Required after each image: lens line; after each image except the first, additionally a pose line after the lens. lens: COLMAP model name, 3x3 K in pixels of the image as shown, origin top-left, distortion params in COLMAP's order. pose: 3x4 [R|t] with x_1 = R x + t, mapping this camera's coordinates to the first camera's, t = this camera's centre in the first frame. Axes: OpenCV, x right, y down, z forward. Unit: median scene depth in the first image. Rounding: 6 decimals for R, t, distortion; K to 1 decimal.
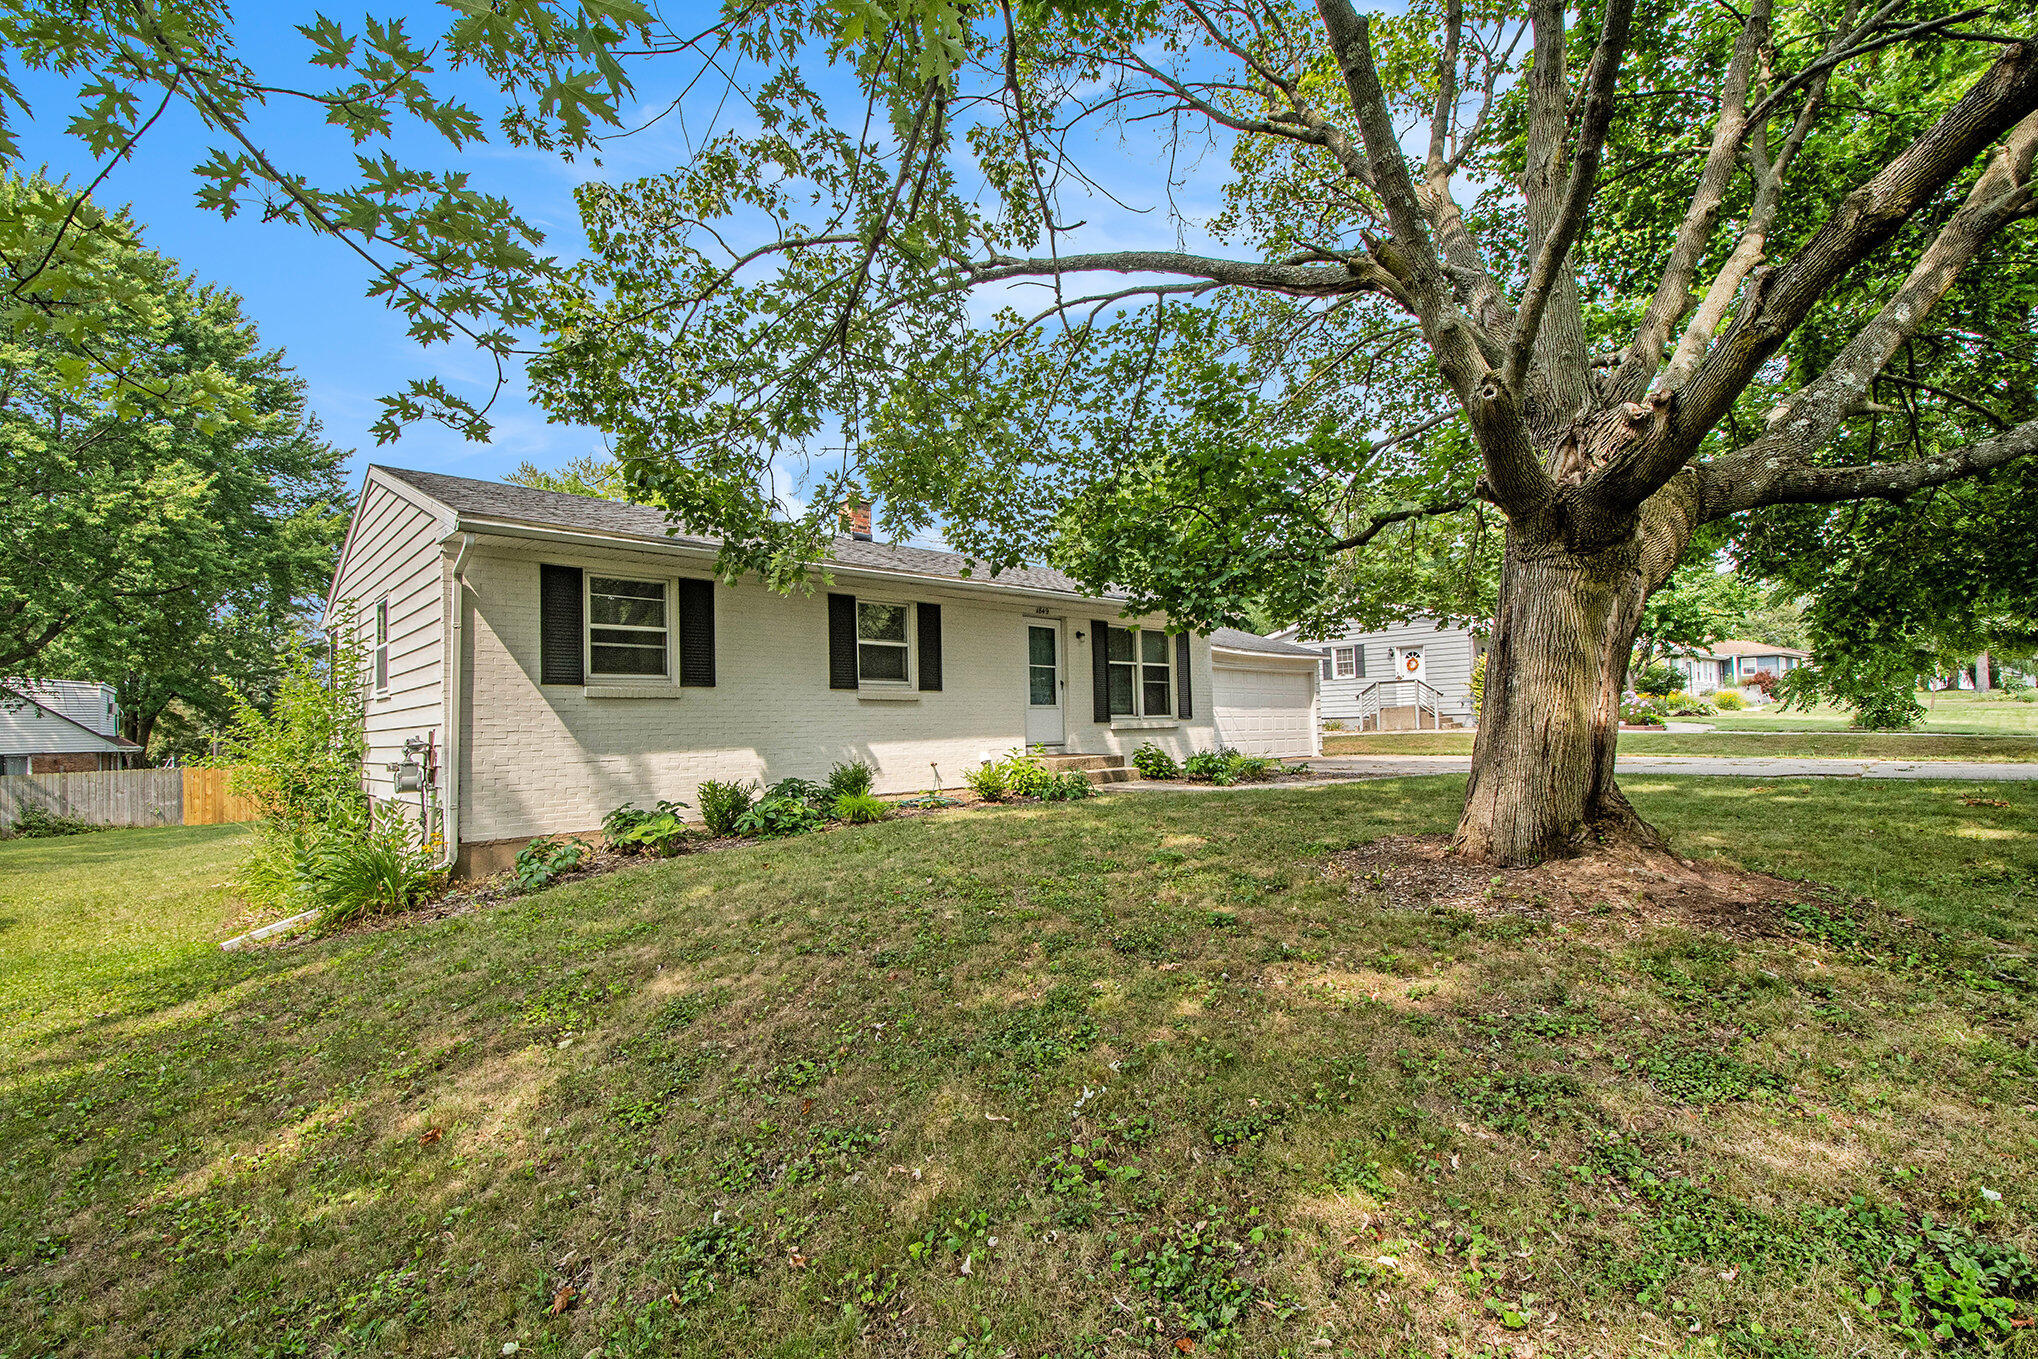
lens RADIAL K [[909.3, 0, 1023.4], [0, 909.3, 728.5], [0, 0, 1]] dist [-0.000548, -0.000454]
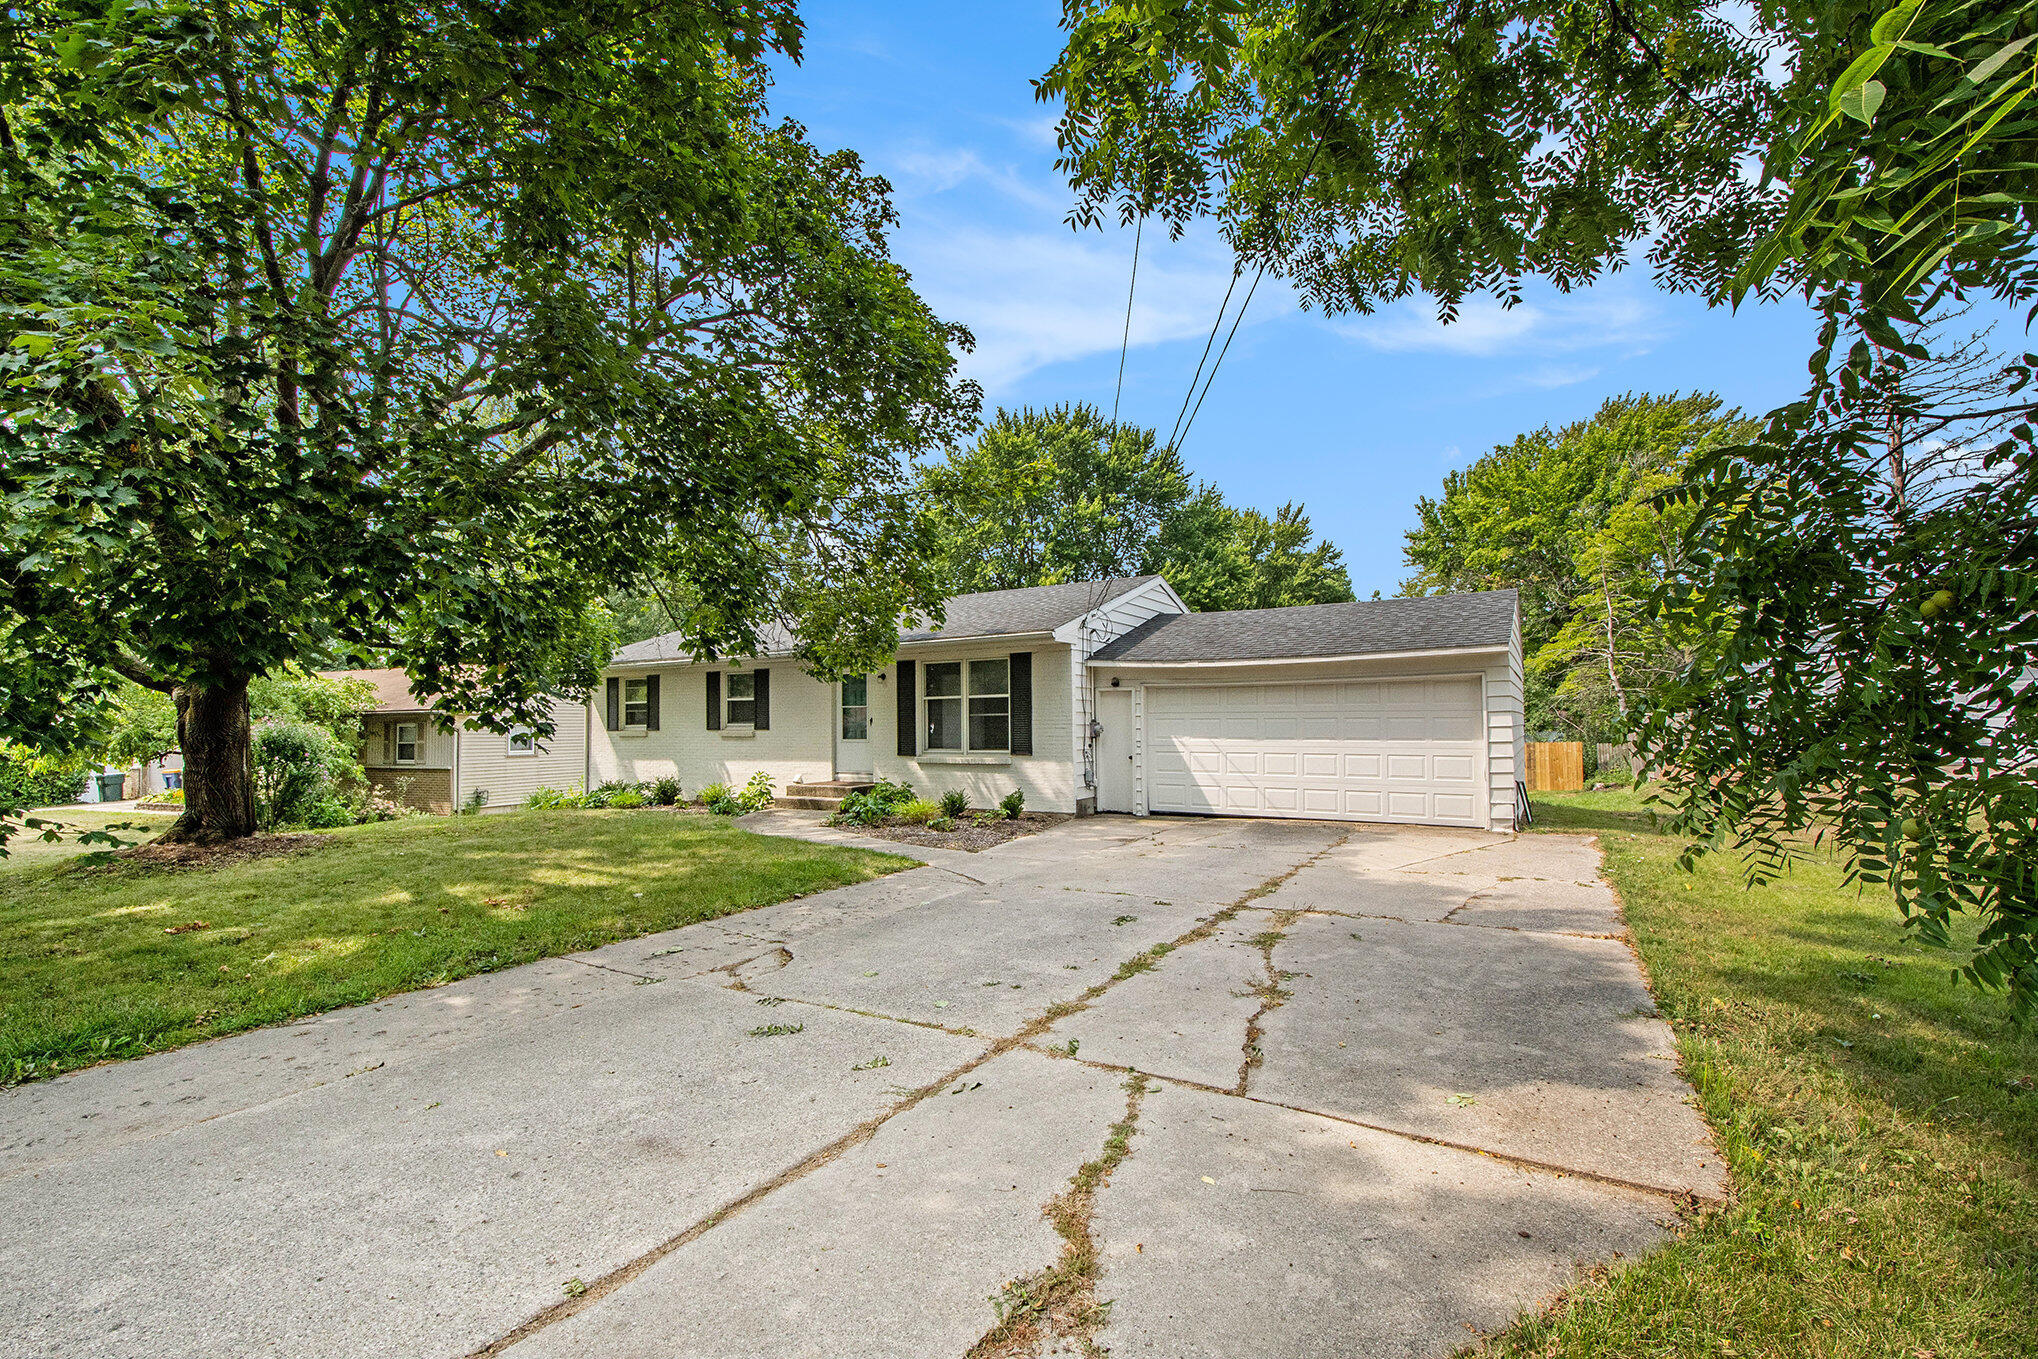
lens RADIAL K [[909.3, 0, 1023.4], [0, 909.3, 728.5], [0, 0, 1]] dist [-0.000548, -0.000454]
pose [[0.250564, 0.010964, -0.968038, 1.211390], [-0.006406, 0.999933, 0.009667, -0.052133], [0.968079, 0.003779, 0.250617, 0.907715]]
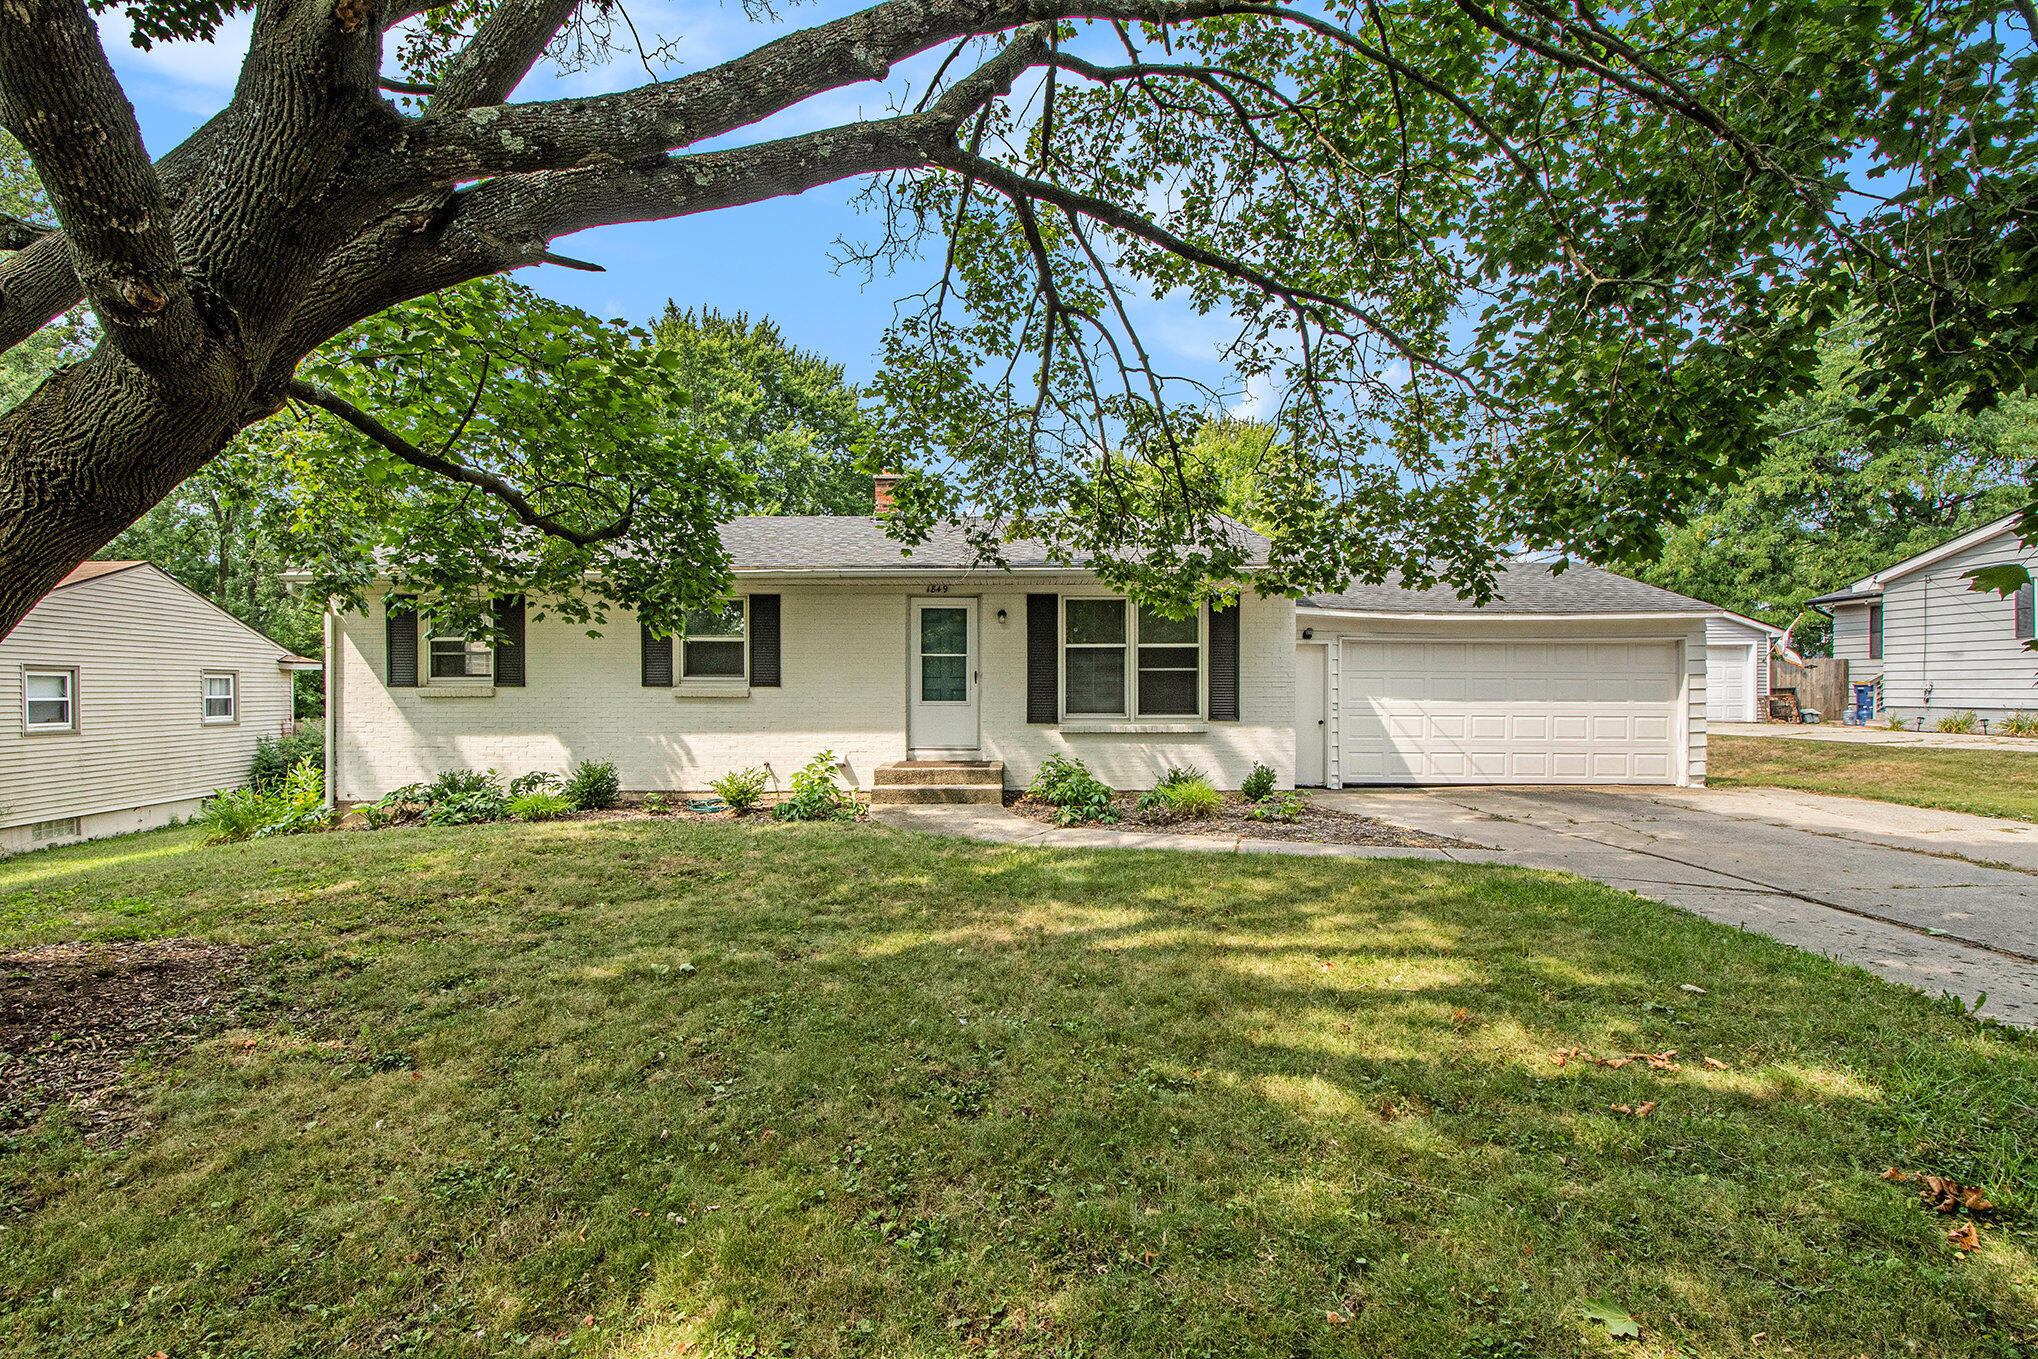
lens RADIAL K [[909.3, 0, 1023.4], [0, 909.3, 728.5], [0, 0, 1]] dist [-0.000548, -0.000454]
pose [[0.717200, 0.035233, -0.695976, 0.652699], [-0.015329, 0.999277, 0.034791, -0.030385], [0.696699, -0.014284, 0.717222, 0.444848]]
